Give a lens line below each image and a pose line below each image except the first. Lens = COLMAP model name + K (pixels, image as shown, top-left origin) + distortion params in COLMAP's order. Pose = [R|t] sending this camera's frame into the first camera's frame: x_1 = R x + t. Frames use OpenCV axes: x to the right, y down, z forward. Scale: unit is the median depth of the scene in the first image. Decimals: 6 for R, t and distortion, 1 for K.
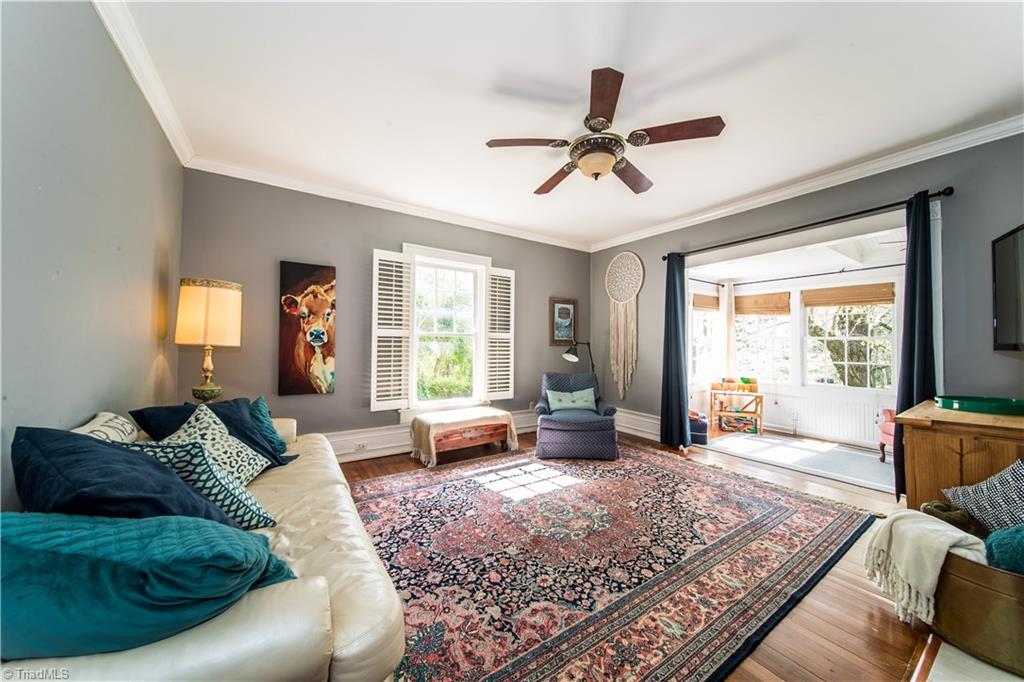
lens RADIAL K [[354.9, 0, 516.7], [0, 354.9, 338.8], [0, 0, 1]] dist [-0.000375, -0.000054]
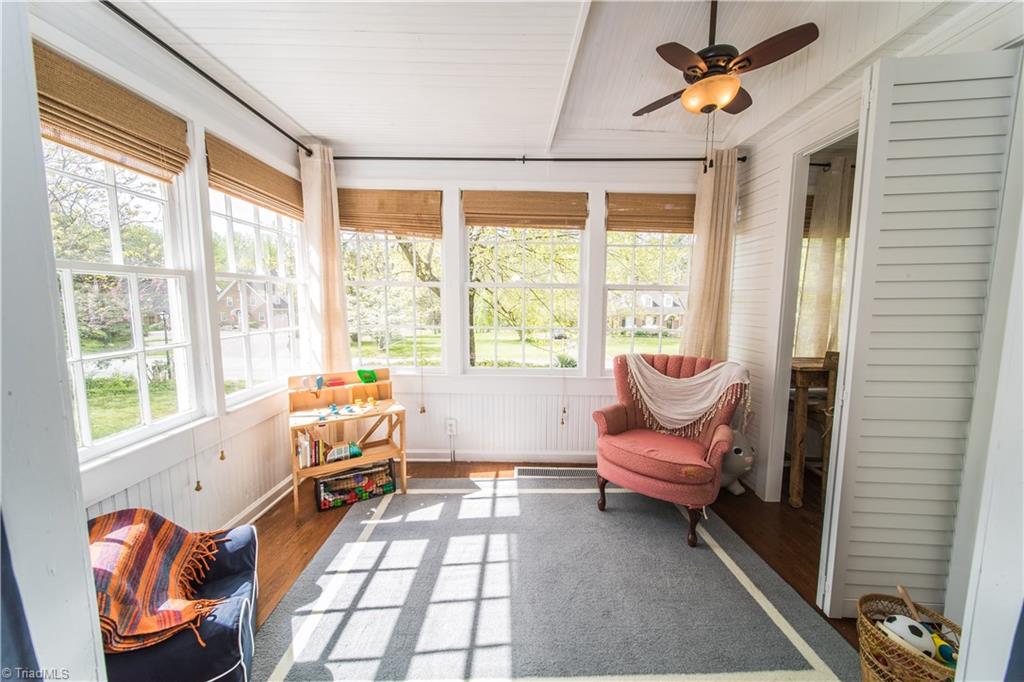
lens RADIAL K [[354.9, 0, 516.7], [0, 354.9, 338.8], [0, 0, 1]] dist [-0.000375, -0.000054]
pose [[0.557375, -0.090276, 0.825339, 0.379661], [-0.013555, 0.992949, 0.117764, 0.013169], [-0.830150, -0.076826, 0.552221, 0.592883]]
